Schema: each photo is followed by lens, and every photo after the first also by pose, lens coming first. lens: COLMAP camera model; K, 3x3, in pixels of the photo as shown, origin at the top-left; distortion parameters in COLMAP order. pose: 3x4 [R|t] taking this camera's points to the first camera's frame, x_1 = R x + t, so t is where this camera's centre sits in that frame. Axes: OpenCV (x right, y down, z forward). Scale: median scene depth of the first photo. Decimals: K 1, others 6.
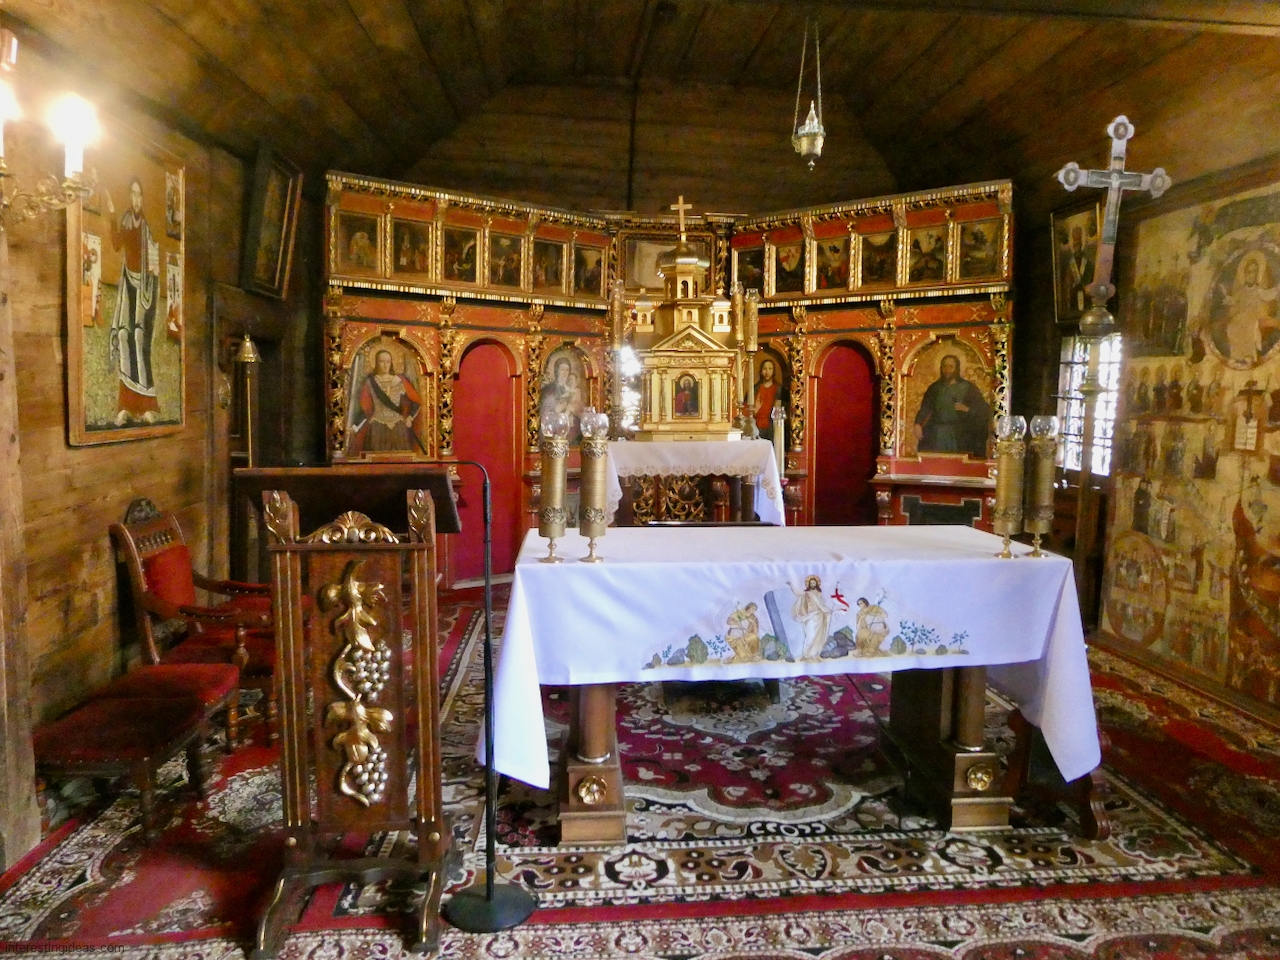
lens RADIAL K [[904.6, 0, 648.8], [0, 904.6, 481.7], [0, 0, 1]] dist [-0.016541, -0.003435]
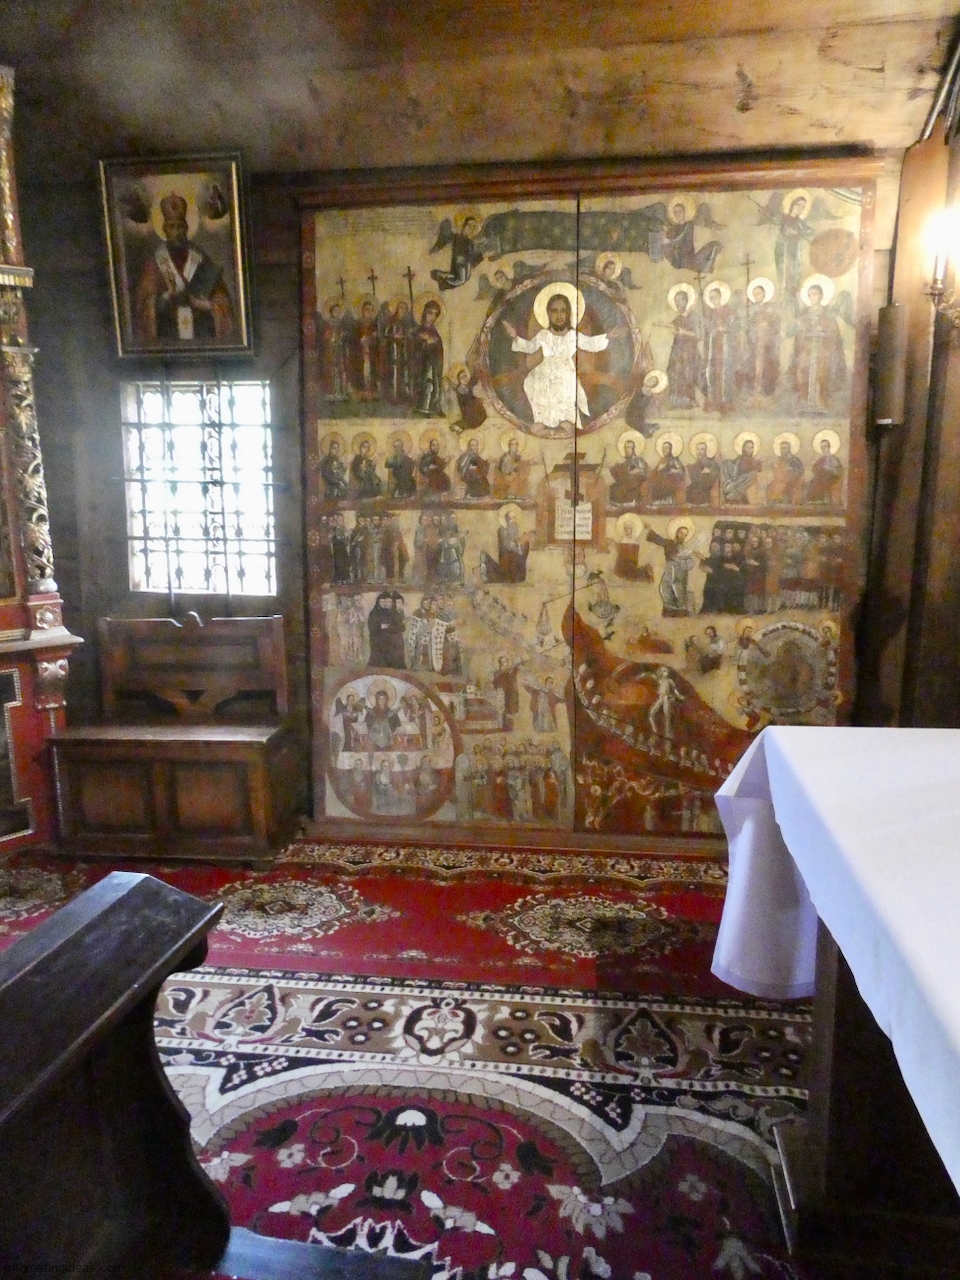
lens RADIAL K [[904.6, 0, 478.2], [0, 904.6, 634.7], [0, 0, 1]] dist [-0.016541, -0.003435]
pose [[0.234653, -0.169812, 0.957132, -0.099206], [0.103903, 0.983364, 0.148993, -0.057993], [-0.966510, 0.064487, 0.248393, 0.631118]]
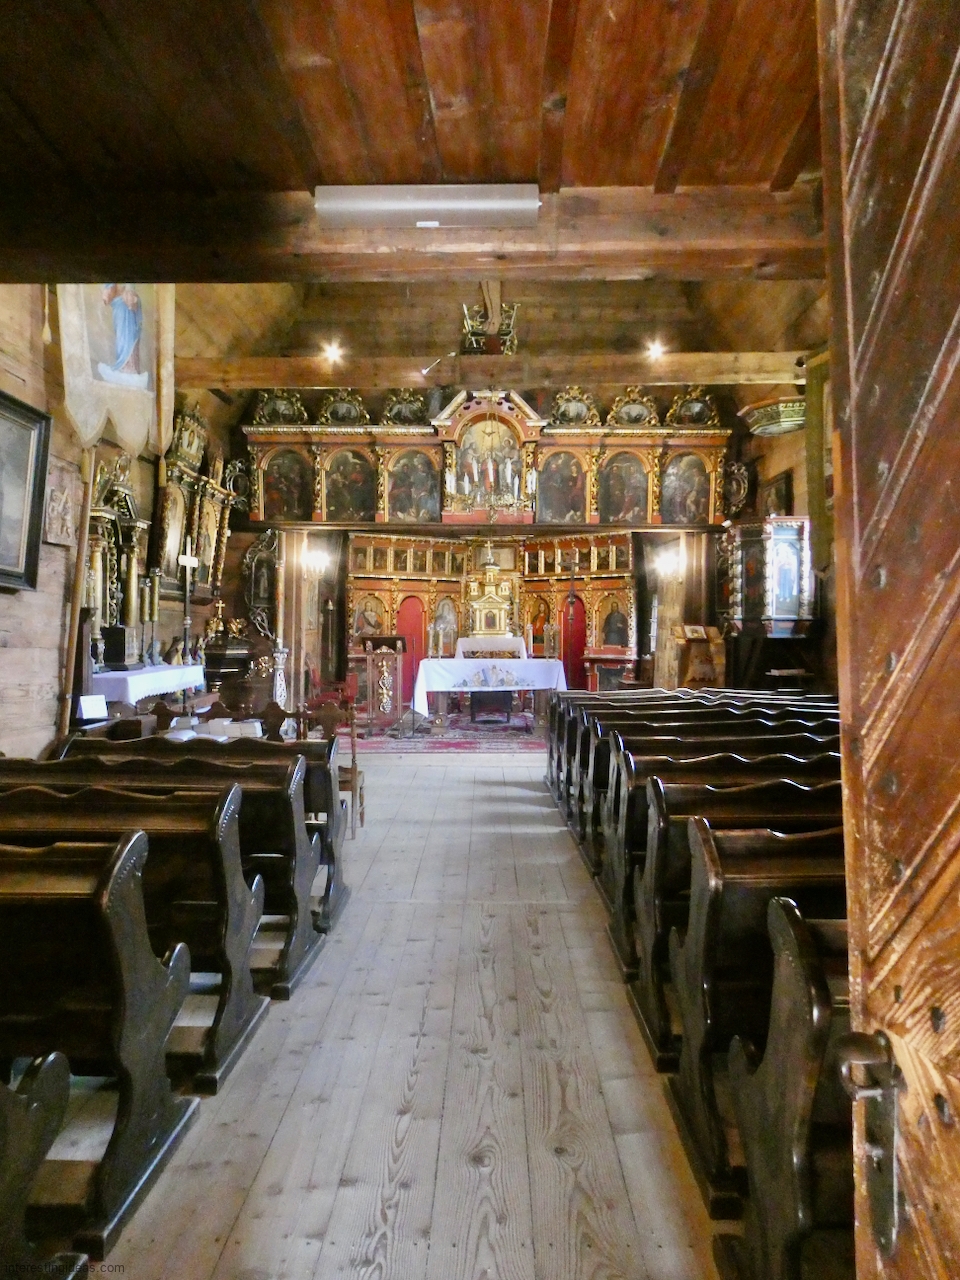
lens RADIAL K [[904.6, 0, 478.2], [0, 904.6, 634.7], [0, 0, 1]] dist [-0.016541, -0.003435]
pose [[0.995382, -0.002554, -0.095964, 0.238946], [-0.004976, 0.996929, -0.078147, 0.135608], [0.095869, 0.078263, 0.992312, -1.432115]]
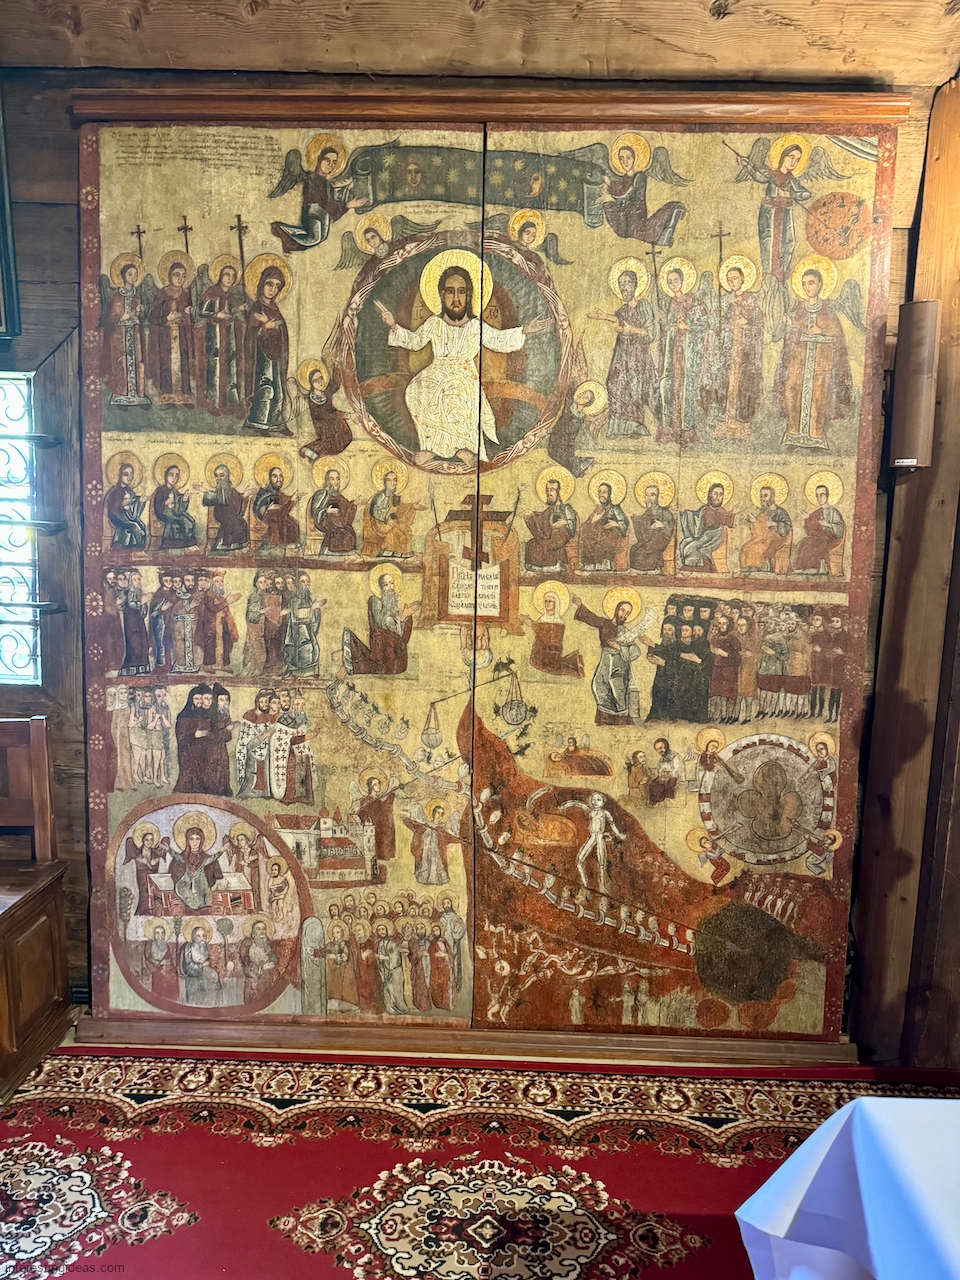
lens RADIAL K [[881.3, 0, 501.7], [0, 881.3, 634.7], [0, 0, 1]] dist [0.160219, -0.287514]
pose [[0.119168, -0.125764, 0.984877, 0.079355], [0.076611, 0.990153, 0.117168, -0.062917], [-0.989914, 0.061489, 0.127630, 0.648219]]
